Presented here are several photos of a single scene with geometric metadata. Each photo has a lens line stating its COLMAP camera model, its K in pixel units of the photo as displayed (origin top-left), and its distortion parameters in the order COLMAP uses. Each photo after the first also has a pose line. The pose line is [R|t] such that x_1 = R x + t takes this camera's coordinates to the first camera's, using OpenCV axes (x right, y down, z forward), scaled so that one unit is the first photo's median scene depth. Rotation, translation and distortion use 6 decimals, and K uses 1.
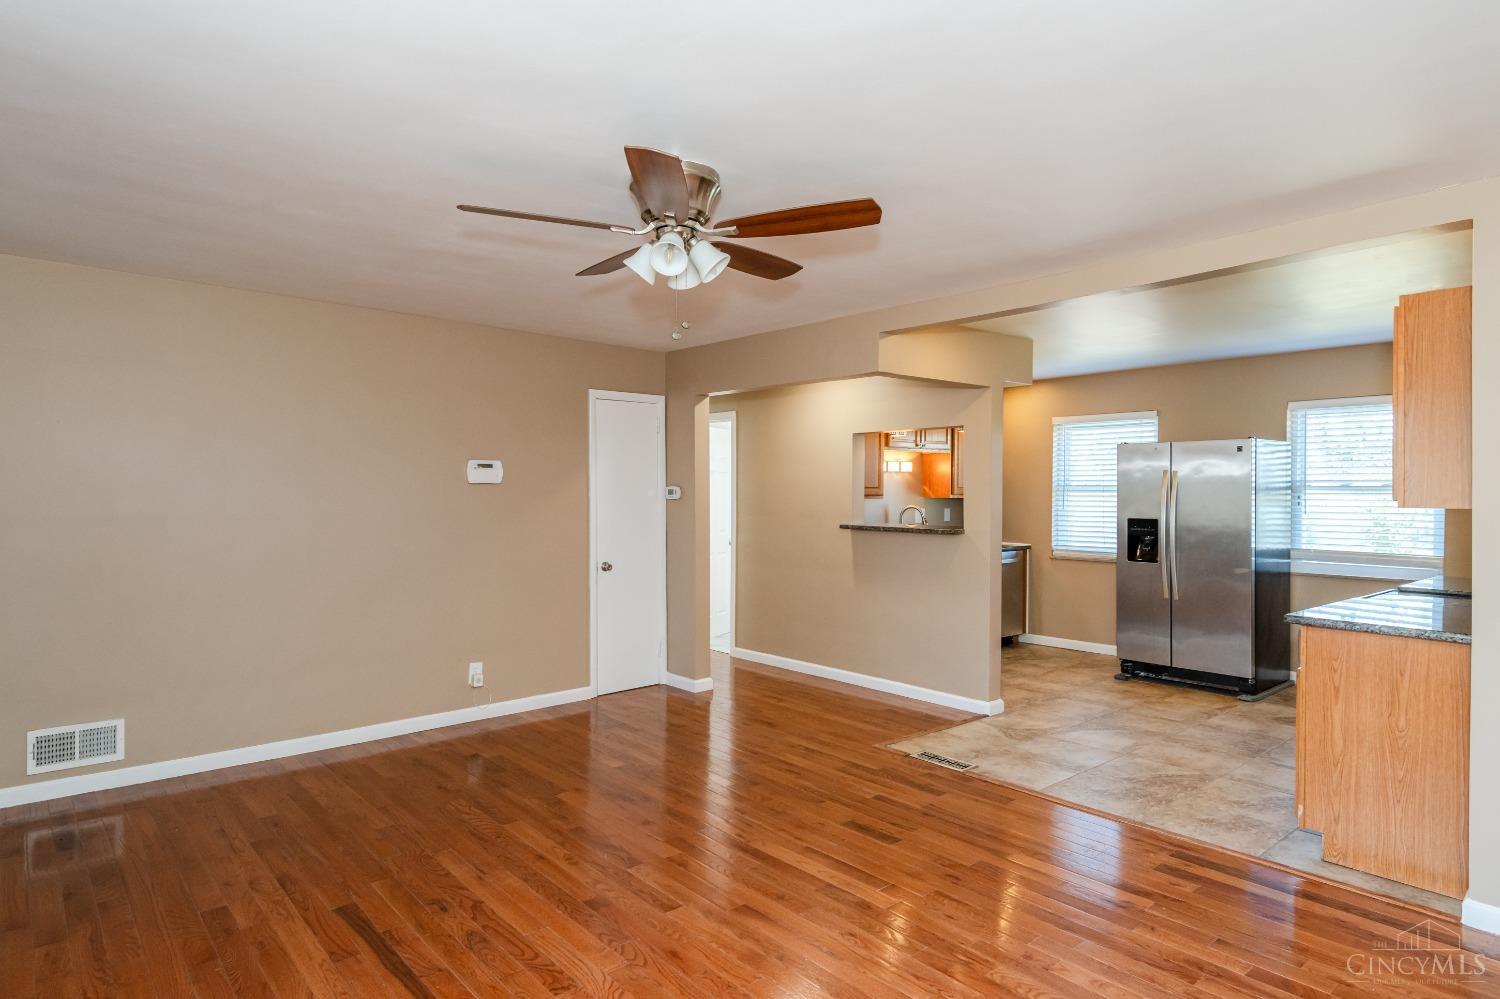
lens RADIAL K [[837.2, 0, 750.0], [0, 837.2, 499.5], [0, 0, 1]] dist [0.025051, -0.000069]
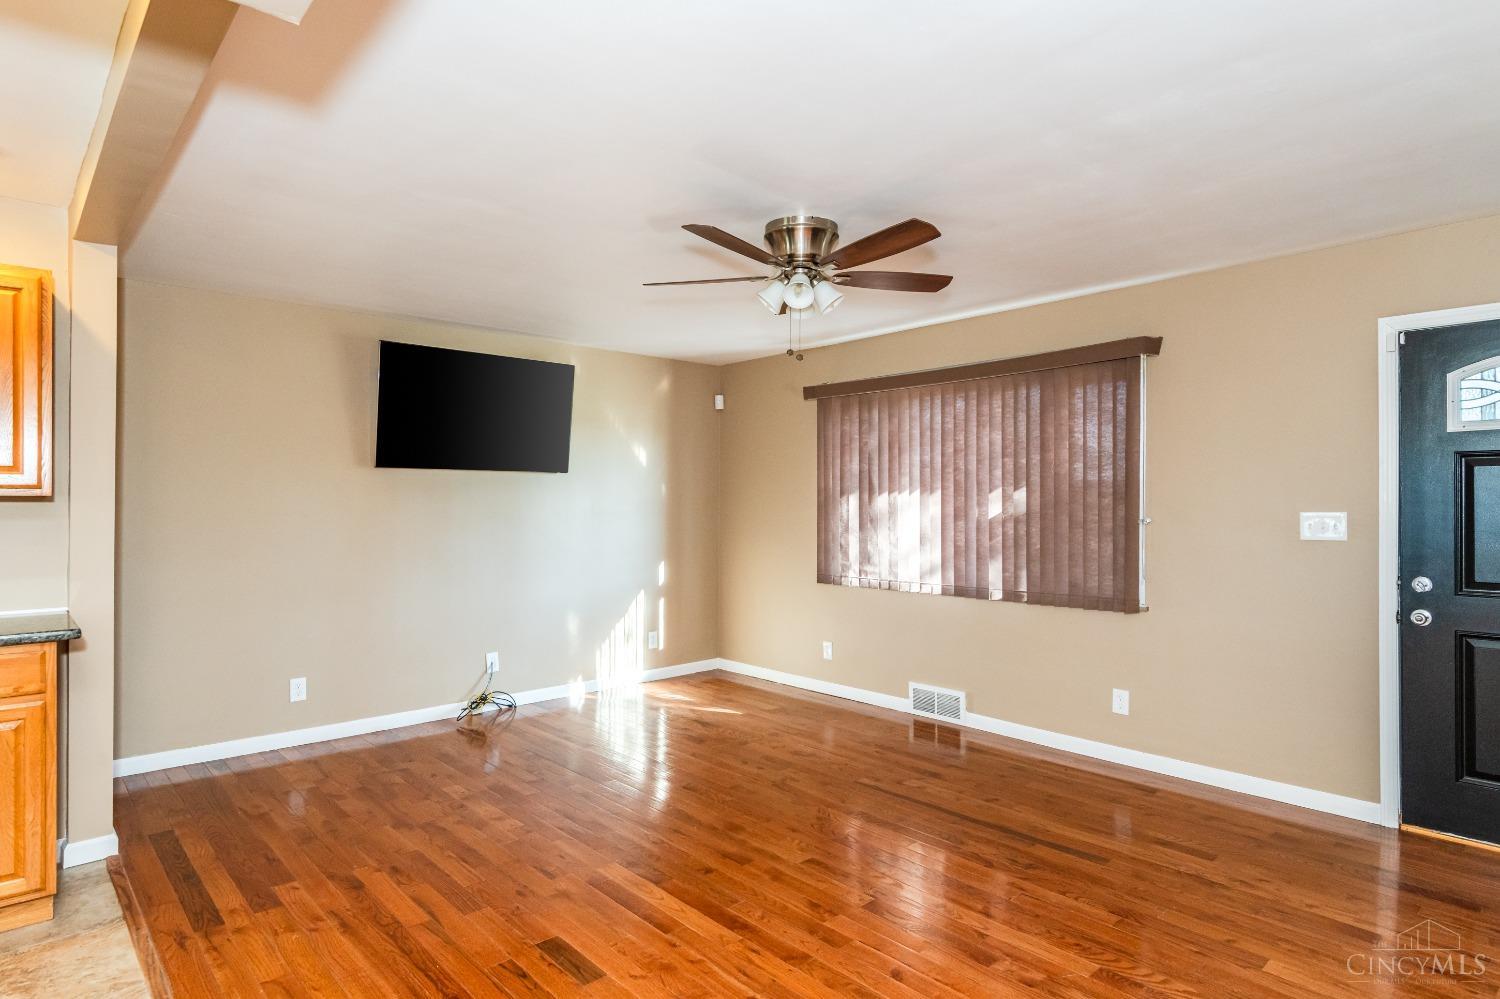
lens RADIAL K [[832.8, 0, 750.0], [0, 832.8, 499.5], [0, 0, 1]] dist [0.015069, 0.000097]
pose [[-0.999643, -0.005845, -0.026083, 0.007055], [-0.005975, 0.999970, 0.004917, 0.002745], [0.026053, 0.005071, -0.999648, 0.962627]]
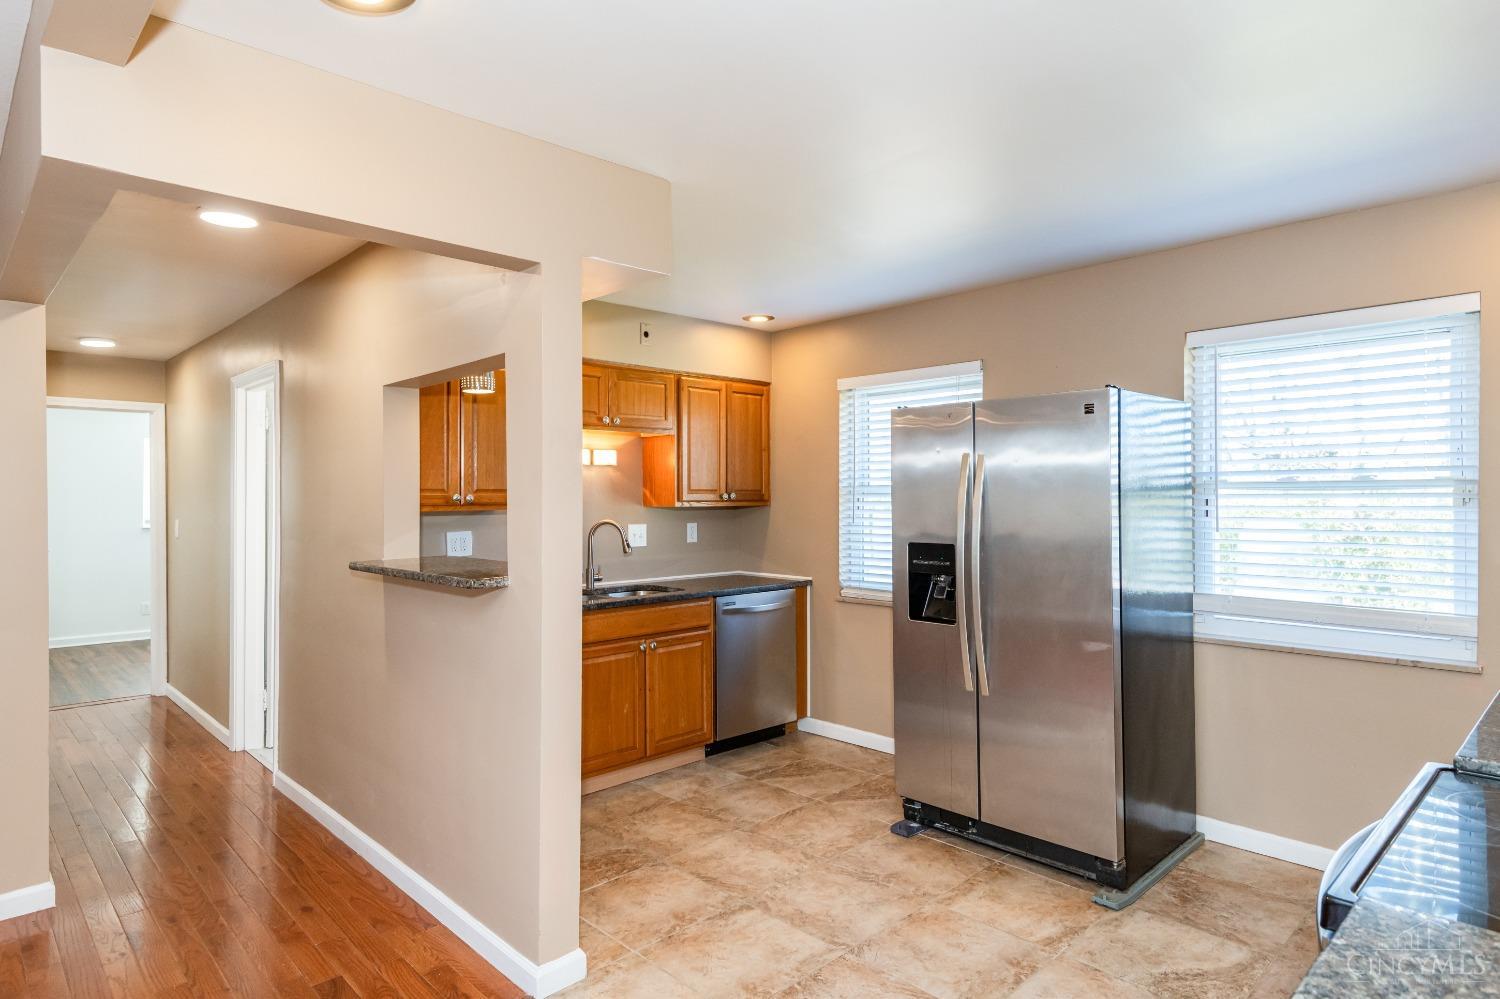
lens RADIAL K [[832.2, 0, 750.0], [0, 832.2, 499.5], [0, 0, 1]] dist [0.041861, -0.000287]
pose [[0.998414, -0.007363, 0.055820, 0.321609], [0.007814, 0.999938, -0.007875, -0.002572], [-0.055758, 0.008299, 0.998410, 0.467836]]
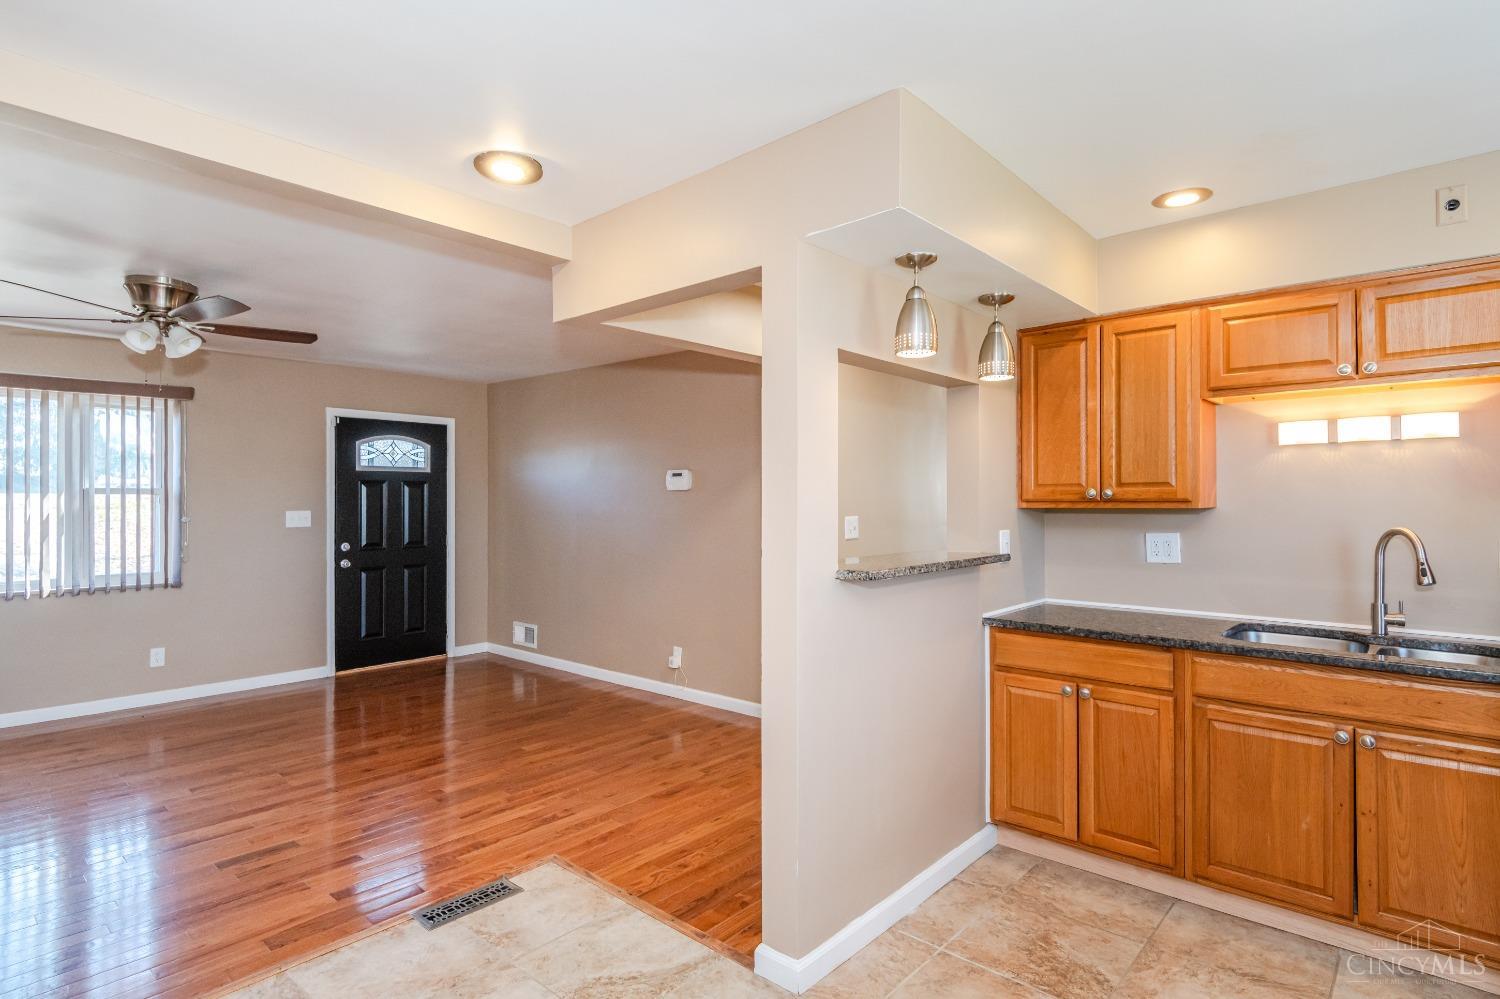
lens RADIAL K [[768.9, 0, 750.0], [0, 768.9, 499.5], [0, 0, 1]] dist [0.006285, -0.000251]
pose [[0.135200, -0.003953, -0.990810, 0.609500], [-0.007898, 0.999956, -0.005067, -0.001837], [0.990787, 0.008511, 0.135163, 0.805385]]
